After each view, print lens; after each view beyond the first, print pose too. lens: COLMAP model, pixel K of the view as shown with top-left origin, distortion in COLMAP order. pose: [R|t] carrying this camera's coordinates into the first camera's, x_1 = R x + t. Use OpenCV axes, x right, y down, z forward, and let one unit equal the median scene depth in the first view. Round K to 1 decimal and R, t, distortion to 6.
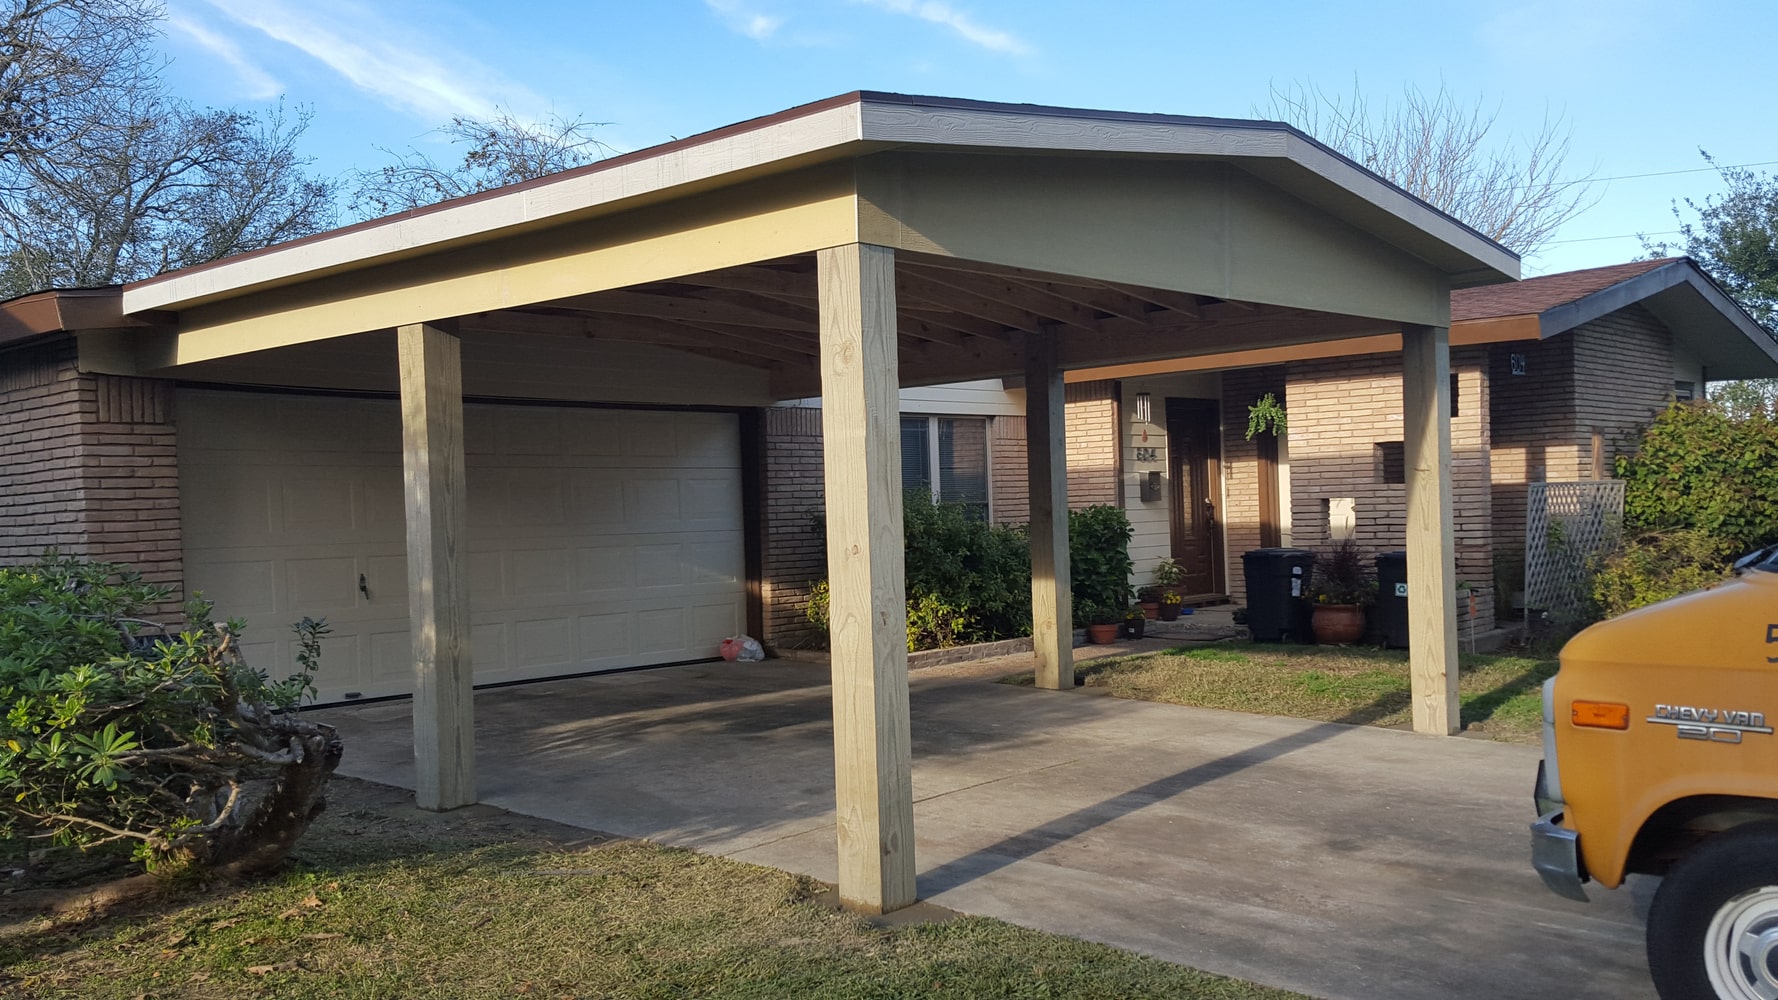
lens RADIAL K [[1598.4, 0, 860.3], [0, 1598.4, 515.2], [0, 0, 1]] dist [0.188668, -0.353099]
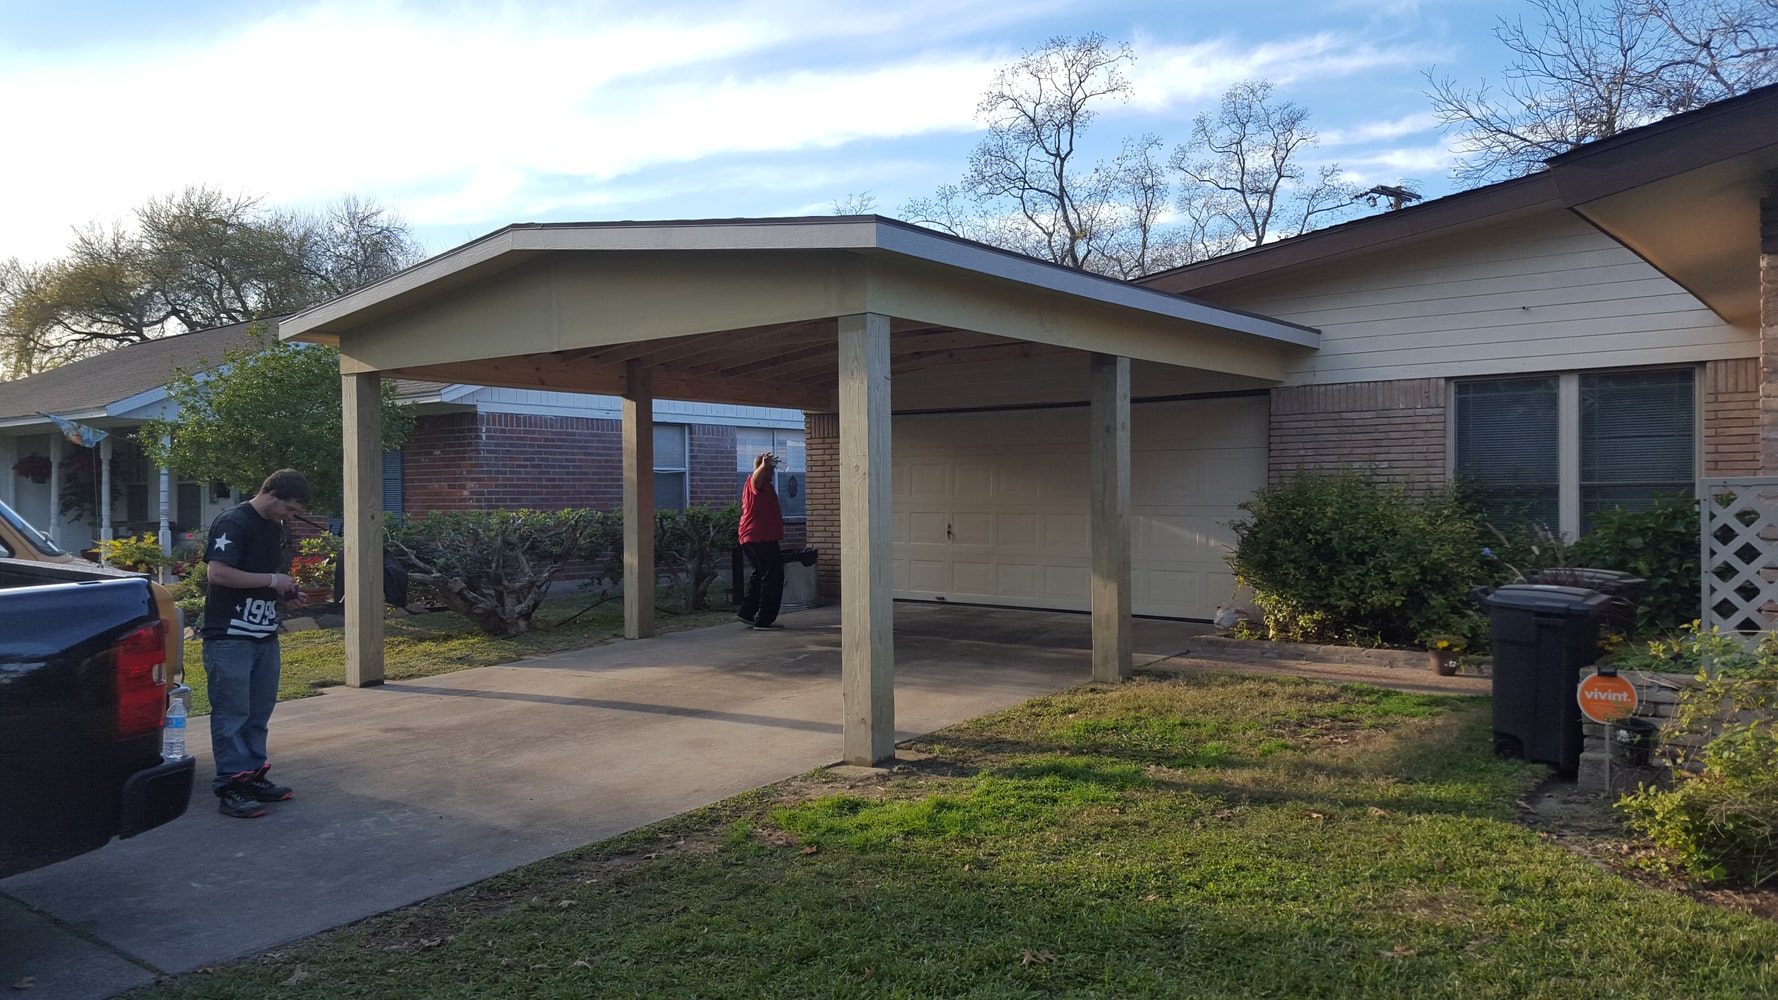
lens RADIAL K [[1320.1, 0, 875.0], [0, 1320.1, 499.3], [0, 0, 1]] dist [0.129055, -0.167451]
pose [[0.039688, 0.034742, -0.998608, 0.852736], [0.003585, 0.999384, 0.034912, -0.028756], [0.999206, -0.004966, 0.039539, 0.761892]]
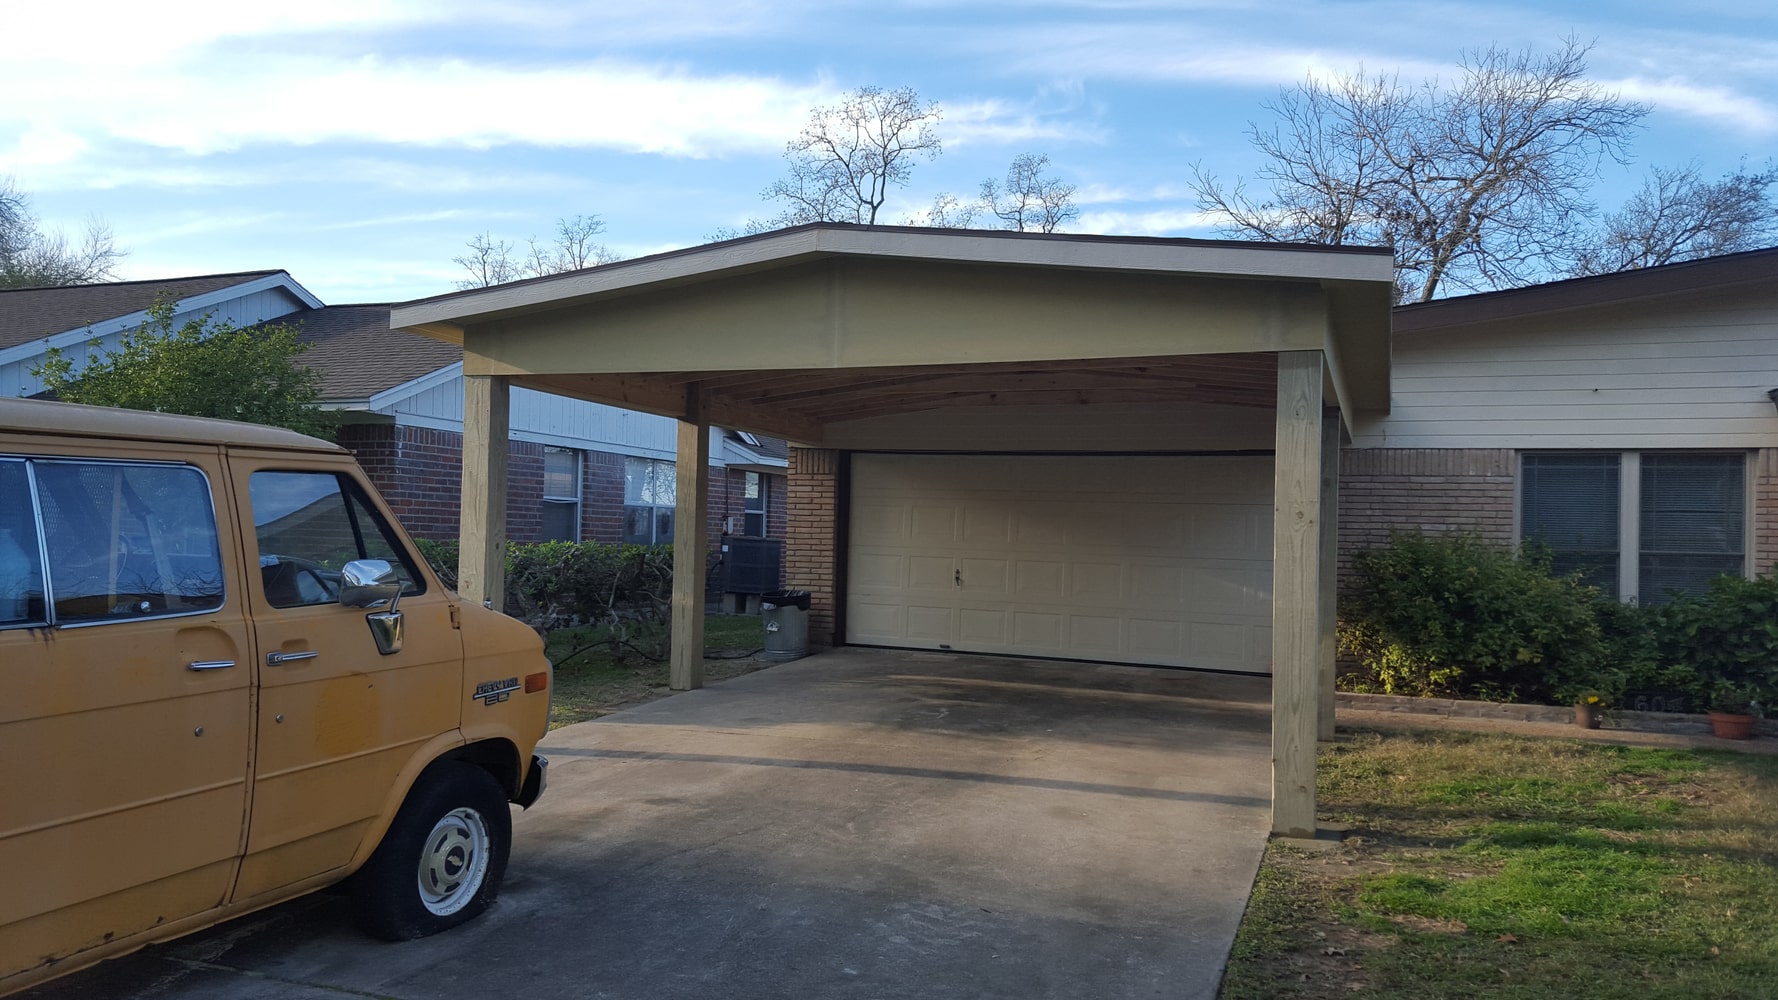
lens RADIAL K [[1320.1, 0, 875.0], [0, 1320.1, 499.3], [0, 0, 1]] dist [0.129055, -0.167451]
pose [[0.338022, 0.011405, -0.941069, 0.733517], [-0.040246, 0.999187, -0.002347, -0.020691], [0.940277, 0.038668, 0.338206, 0.434188]]
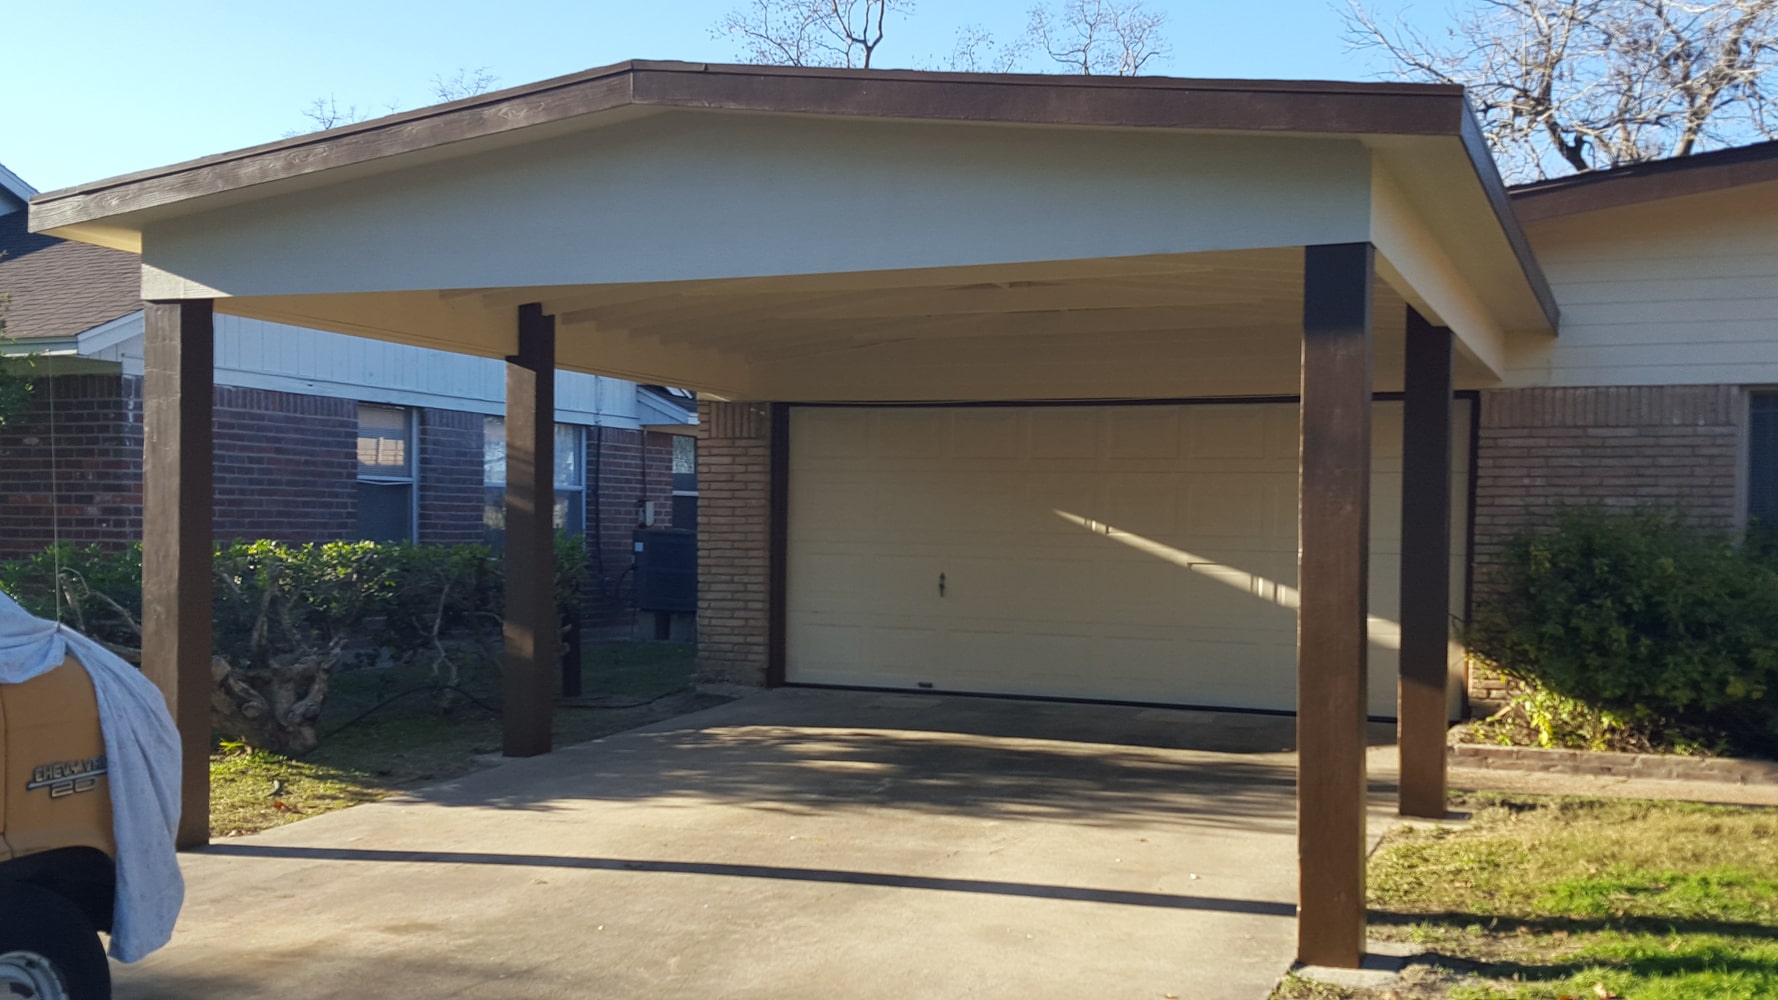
lens RADIAL K [[1864.7, 0, 903.1], [0, 1864.7, 544.9], [0, 0, 1]] dist [0.179658, -0.362464]
pose [[0.326313, 0.043629, -0.944254, 0.727088], [-0.024894, 0.998984, 0.037555, -0.024037], [0.944934, 0.011252, 0.327068, 0.500018]]
